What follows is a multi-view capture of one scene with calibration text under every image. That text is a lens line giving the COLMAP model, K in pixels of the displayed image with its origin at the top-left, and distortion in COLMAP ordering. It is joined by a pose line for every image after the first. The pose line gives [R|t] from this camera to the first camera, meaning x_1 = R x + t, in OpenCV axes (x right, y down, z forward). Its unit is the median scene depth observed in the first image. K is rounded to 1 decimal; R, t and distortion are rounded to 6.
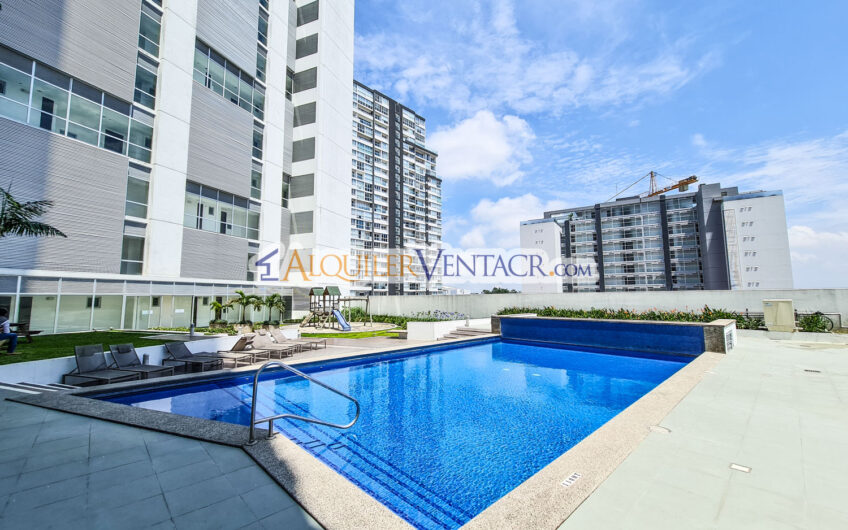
lens RADIAL K [[345.6, 0, 417.3], [0, 345.6, 262.2], [0, 0, 1]] dist [-0.001244, -0.001650]
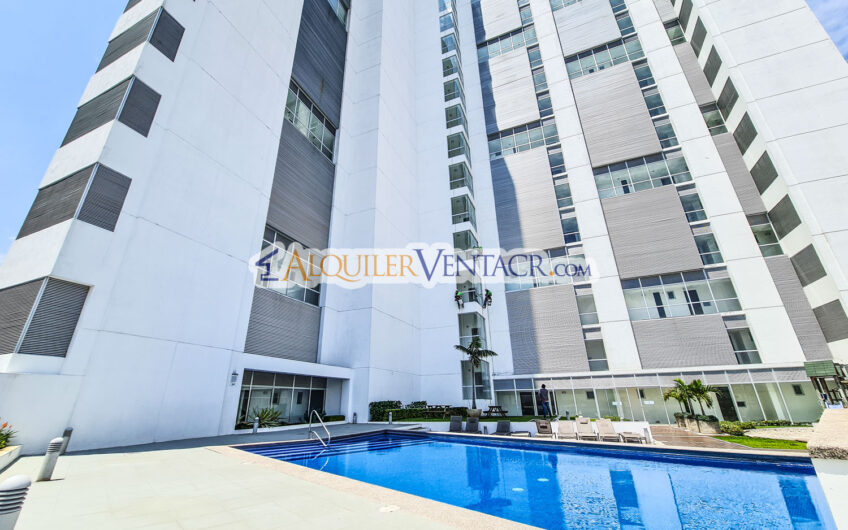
lens RADIAL K [[345.6, 0, 417.3], [0, 345.6, 262.2], [0, 0, 1]] dist [-0.001244, -0.001650]
pose [[-0.031127, -0.368743, -0.929010, 0.432163], [0.119720, 0.921394, -0.369731, 0.048685], [0.992320, -0.122729, 0.015466, 0.316823]]
